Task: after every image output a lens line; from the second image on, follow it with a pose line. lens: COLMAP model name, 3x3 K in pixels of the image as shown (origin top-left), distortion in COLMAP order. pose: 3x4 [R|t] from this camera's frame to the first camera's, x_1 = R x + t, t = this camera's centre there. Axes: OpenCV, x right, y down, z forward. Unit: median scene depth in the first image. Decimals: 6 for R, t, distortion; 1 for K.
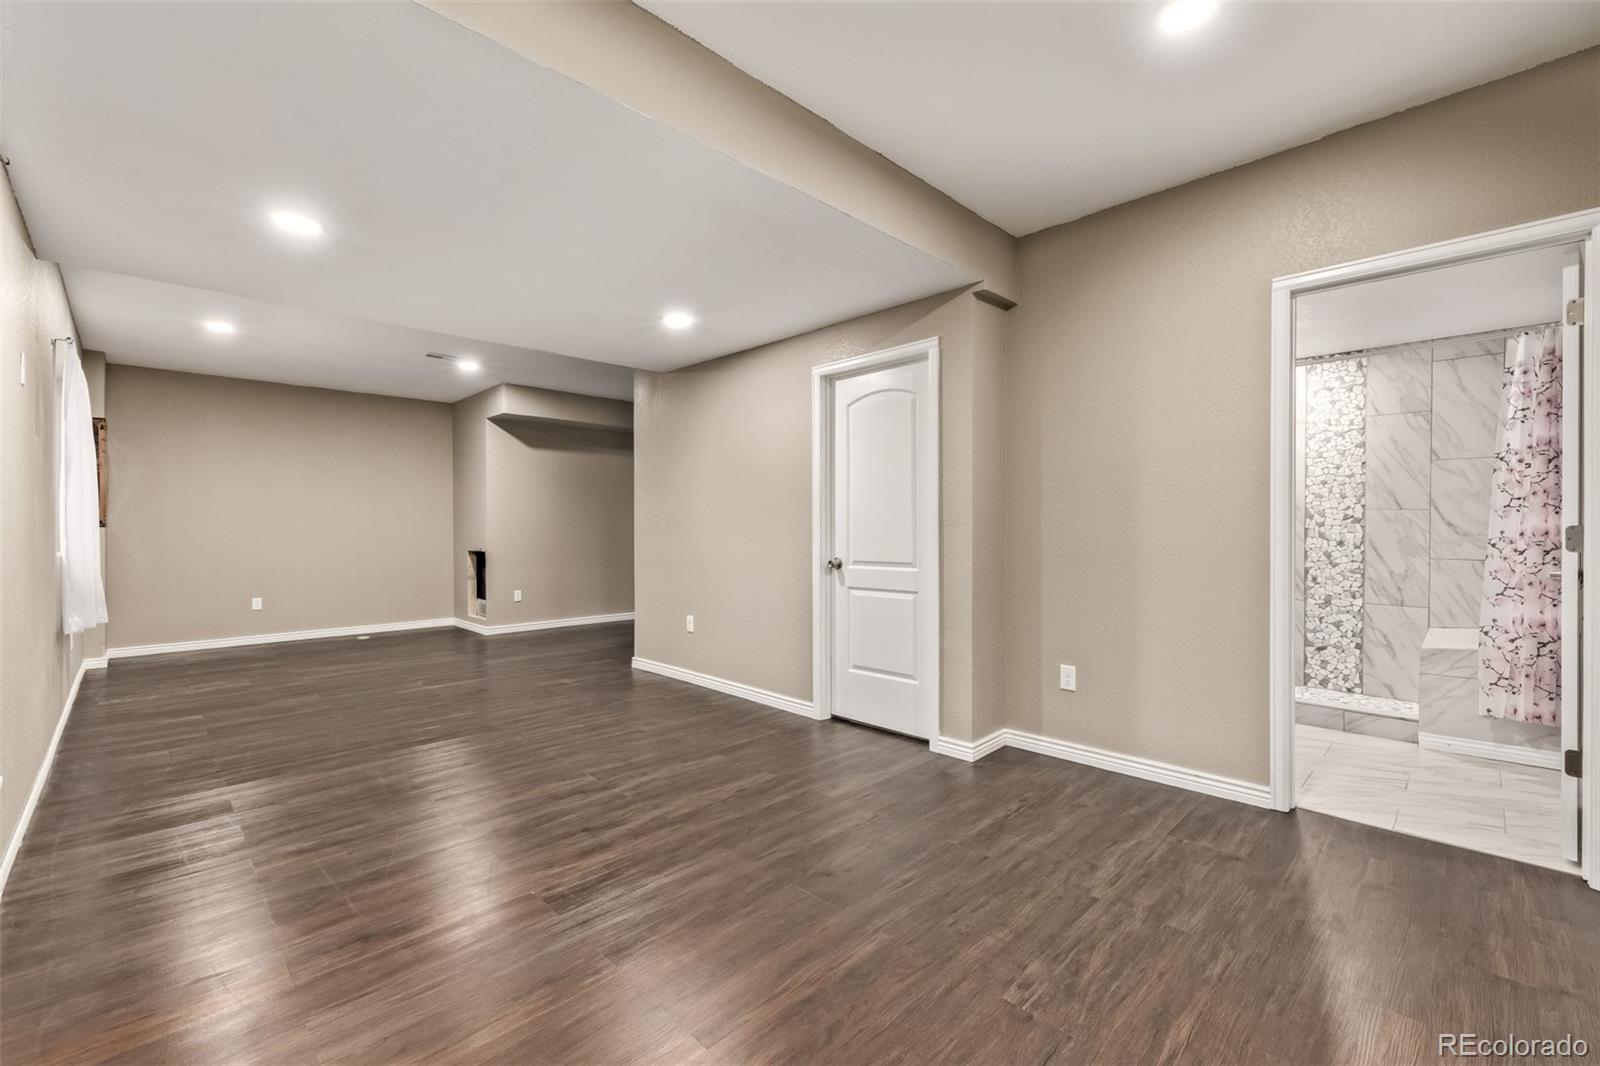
lens RADIAL K [[677.4, 0, 797.1], [0, 677.4, 534.0], [0, 0, 1]] dist [0.000842, 0.000053]
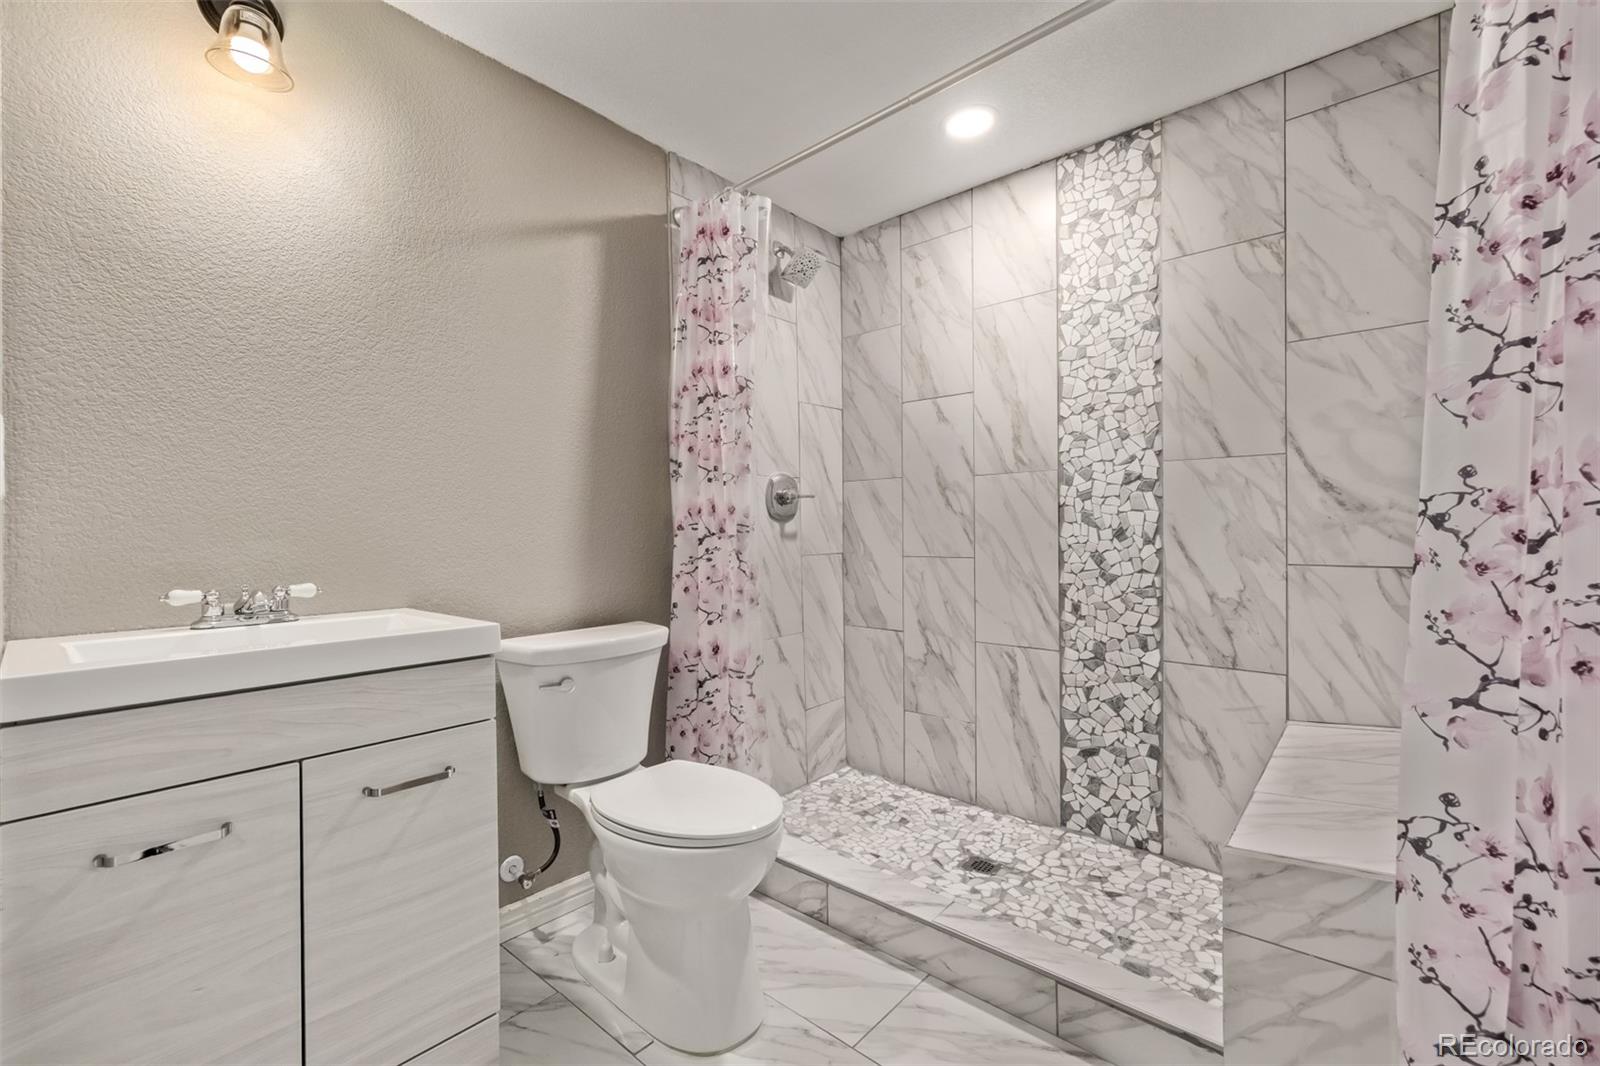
lens RADIAL K [[677.4, 0, 802.7], [0, 677.4, 532.7], [0, 0, 1]] dist [0.000842, 0.000053]
pose [[0.997256, -0.006736, 0.073720, 0.552856], [0.007612, 0.999904, -0.011608, 0.017080], [-0.073634, 0.012137, 0.997211, 0.549471]]
